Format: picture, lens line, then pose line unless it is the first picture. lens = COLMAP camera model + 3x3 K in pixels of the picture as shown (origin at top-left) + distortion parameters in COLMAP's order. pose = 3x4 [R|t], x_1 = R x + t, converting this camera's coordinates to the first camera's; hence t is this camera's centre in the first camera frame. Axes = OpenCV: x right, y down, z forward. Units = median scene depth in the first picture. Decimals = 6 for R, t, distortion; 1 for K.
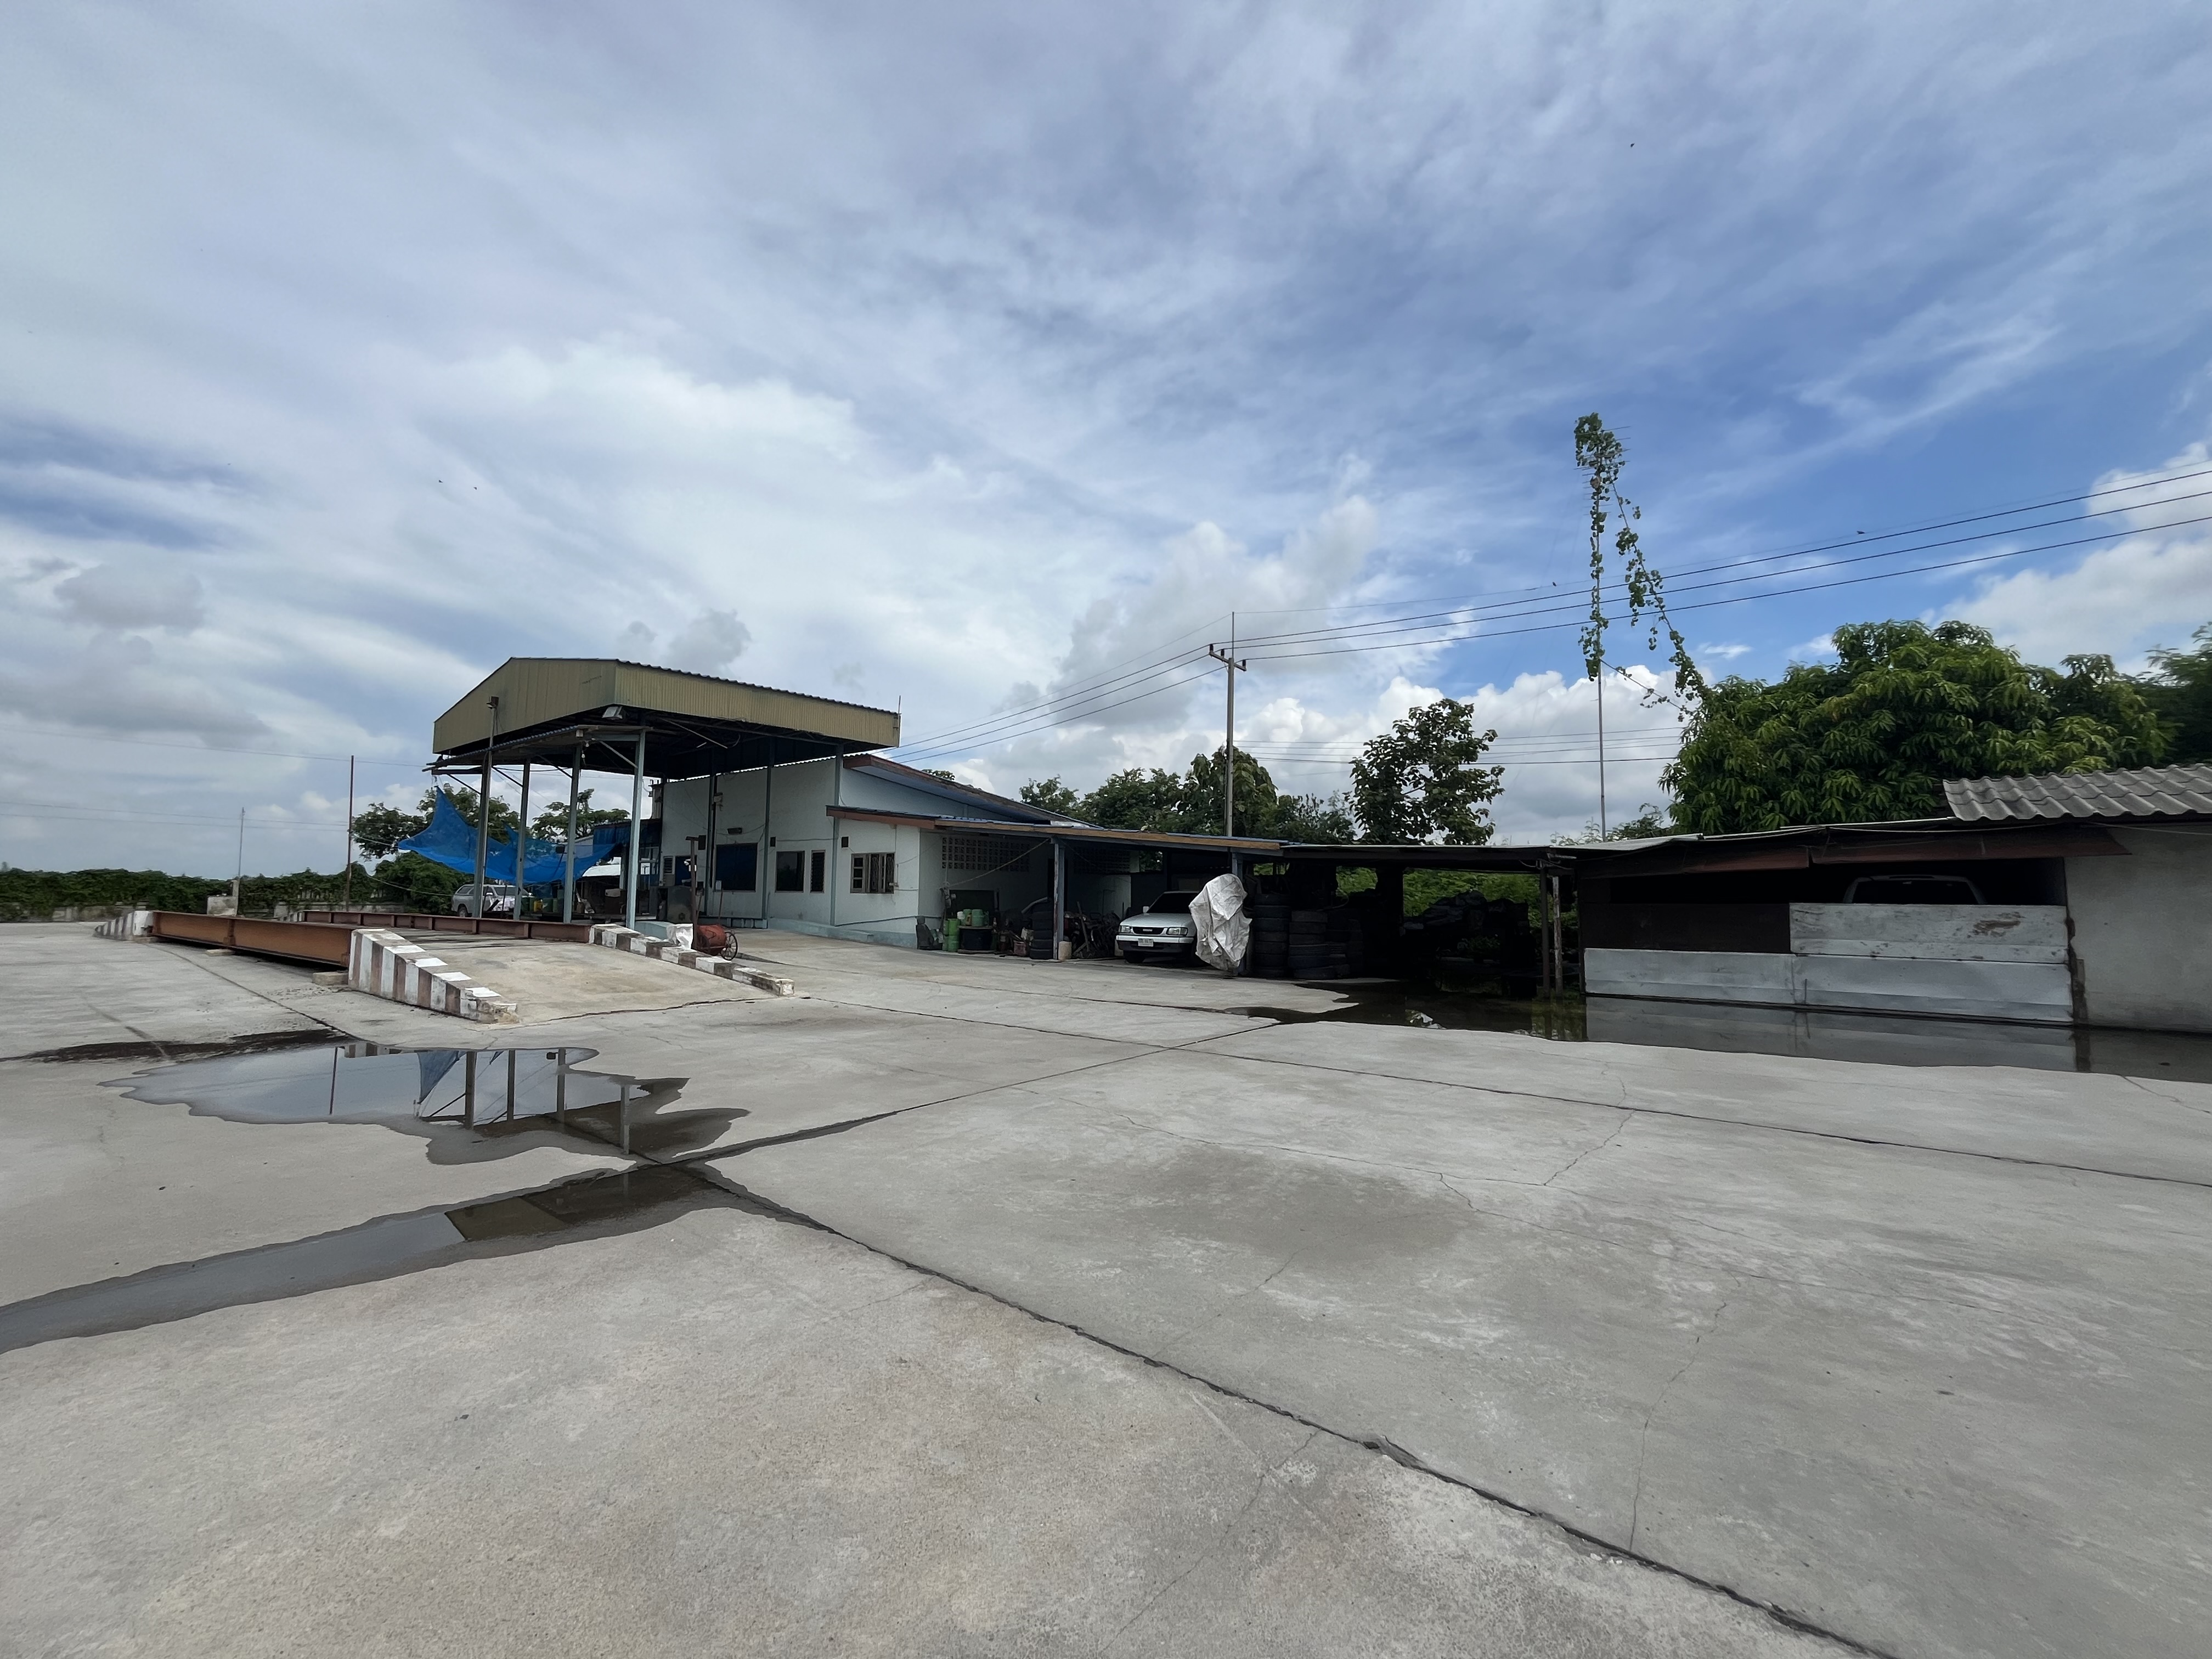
lens RADIAL K [[897.4, 0, 1098.4], [0, 897.4, 833.4], [0, 0, 1]] dist [-0.004751, 0.001122]
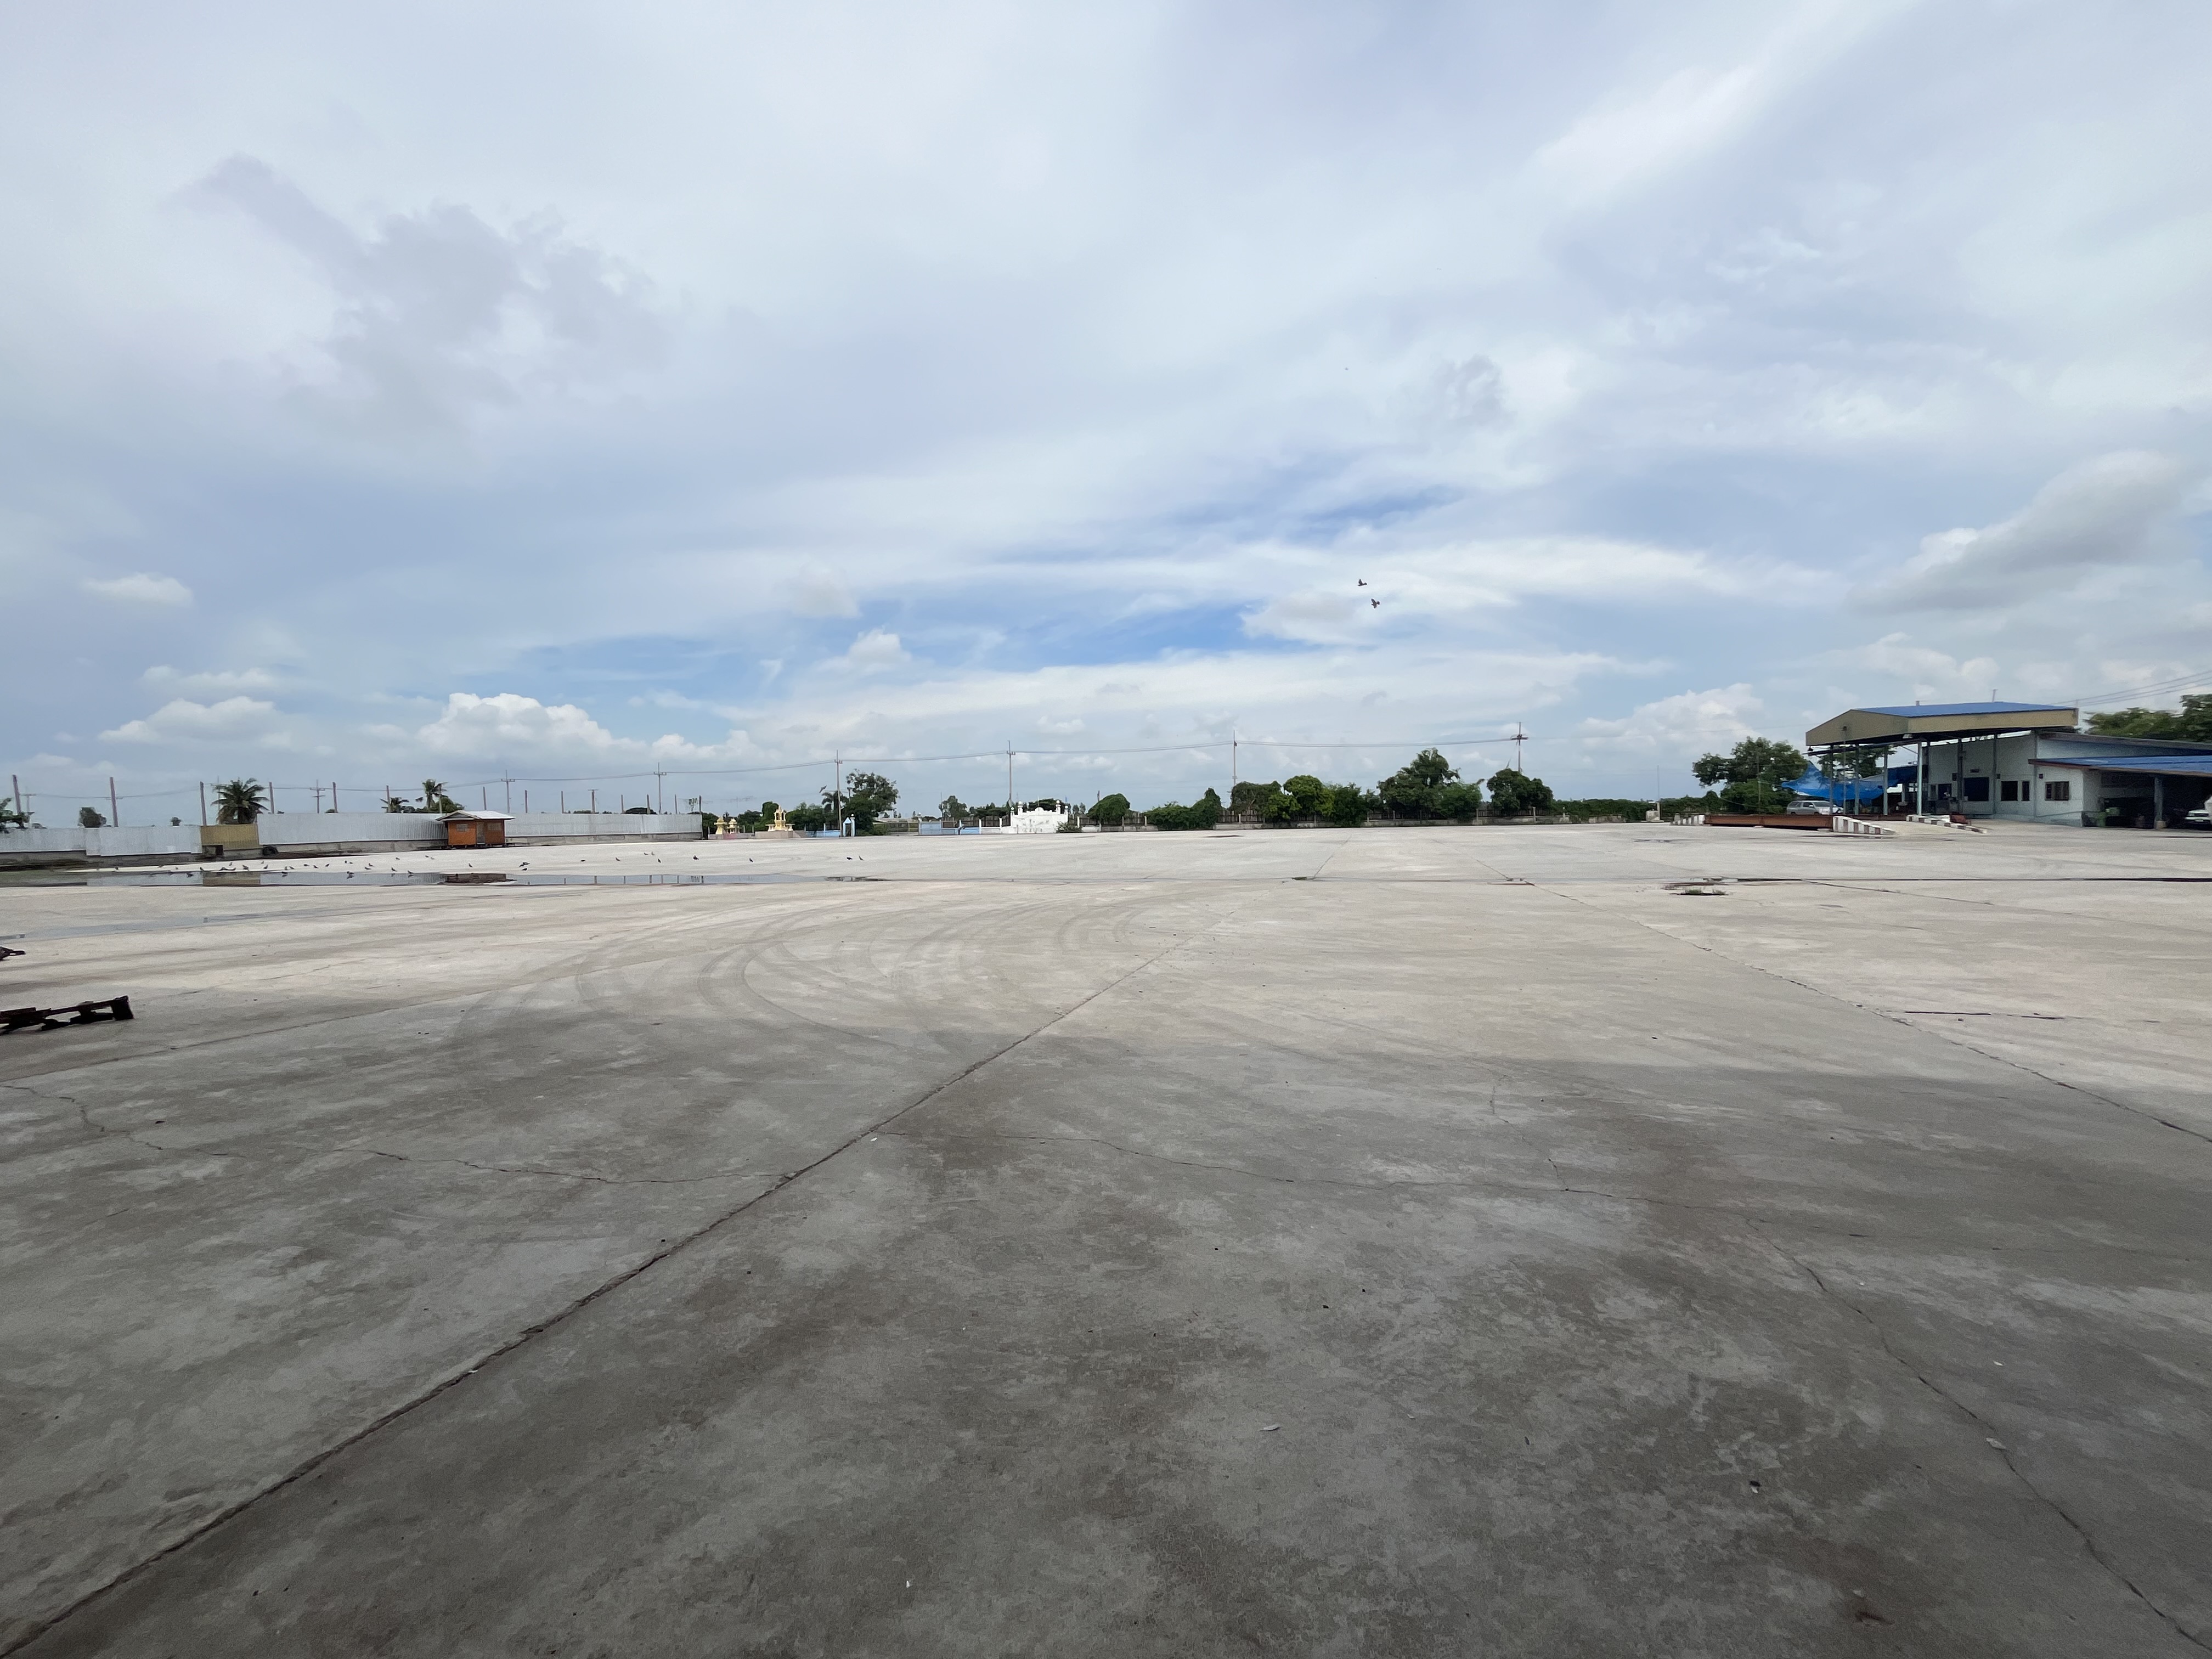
lens RADIAL K [[897.4, 0, 1098.4], [0, 897.4, 833.4], [0, 0, 1]] dist [-0.004751, 0.001122]
pose [[0.371382, 0.003188, -0.928475, 0.814063], [0.087340, 0.995440, 0.038353, -0.126647], [0.924363, -0.095337, 0.369410, -1.758098]]
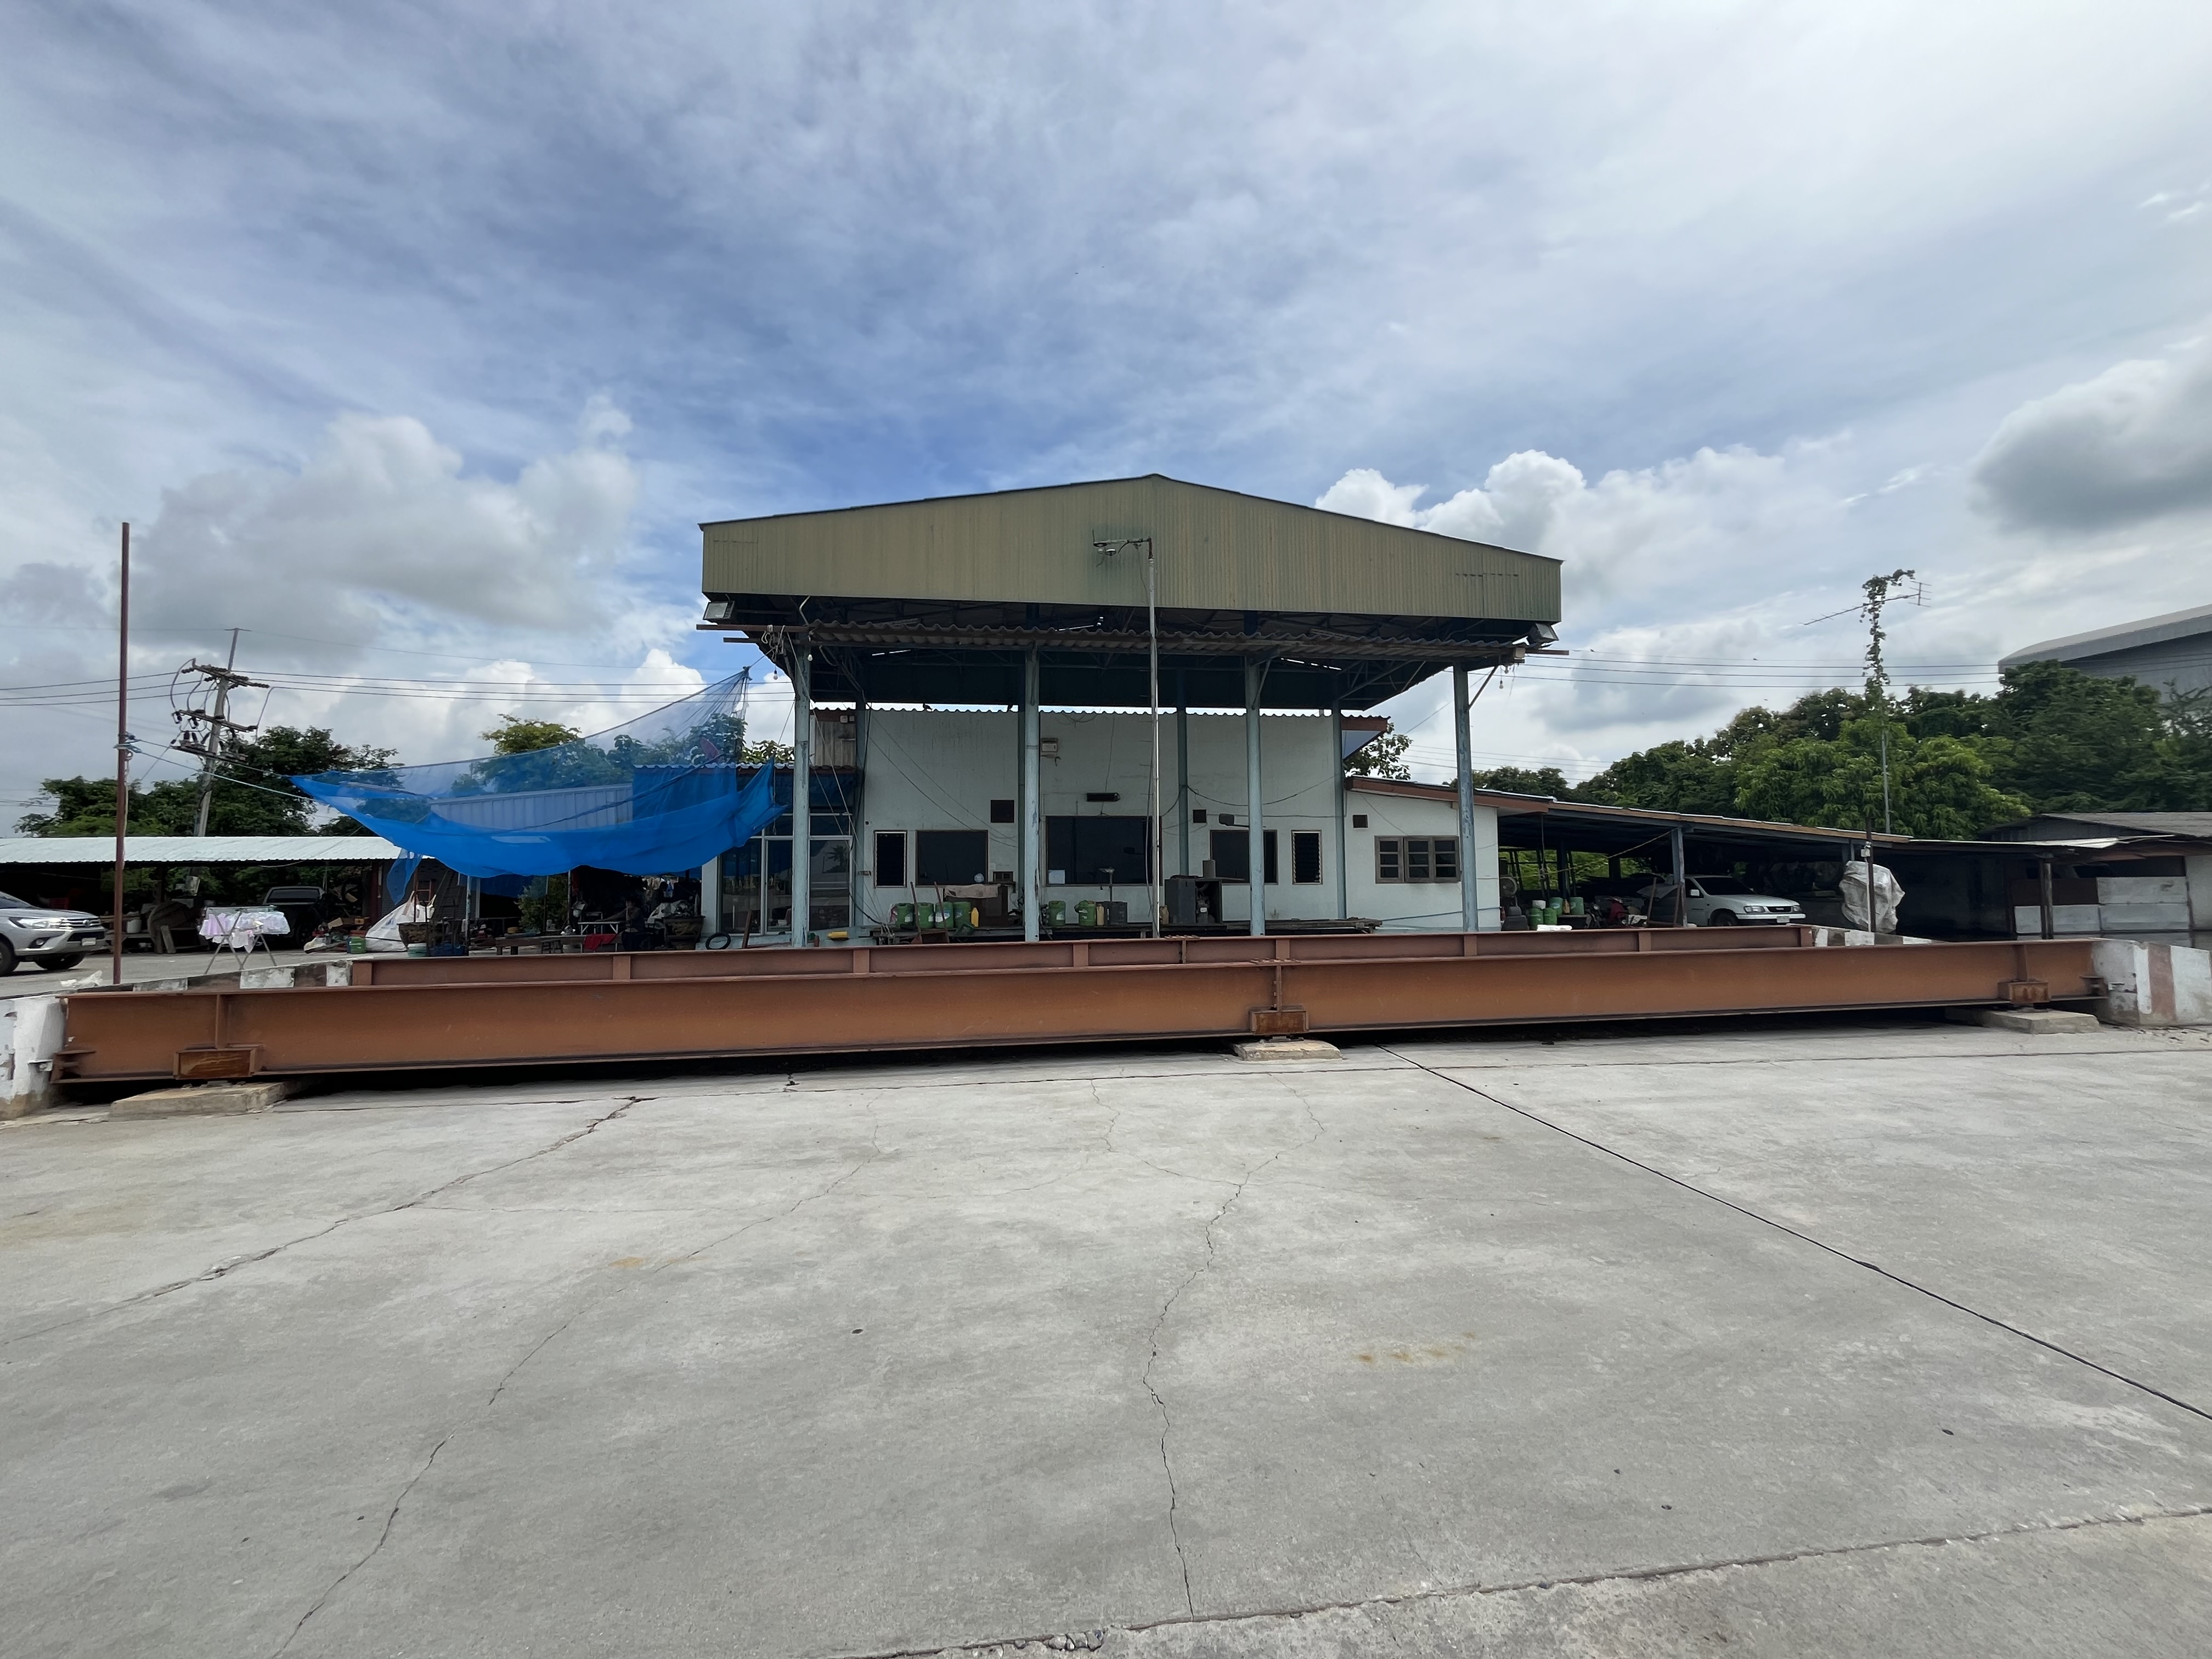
lens RADIAL K [[901.2, 0, 1107.2], [0, 901.2, 844.6], [0, 0, 1]] dist [-0.000364, -0.000282]
pose [[0.692394, 0.016811, 0.721324, -1.023779], [-0.032855, 0.999426, 0.008244, 0.031381], [-0.720771, -0.029407, 0.692549, 0.598964]]
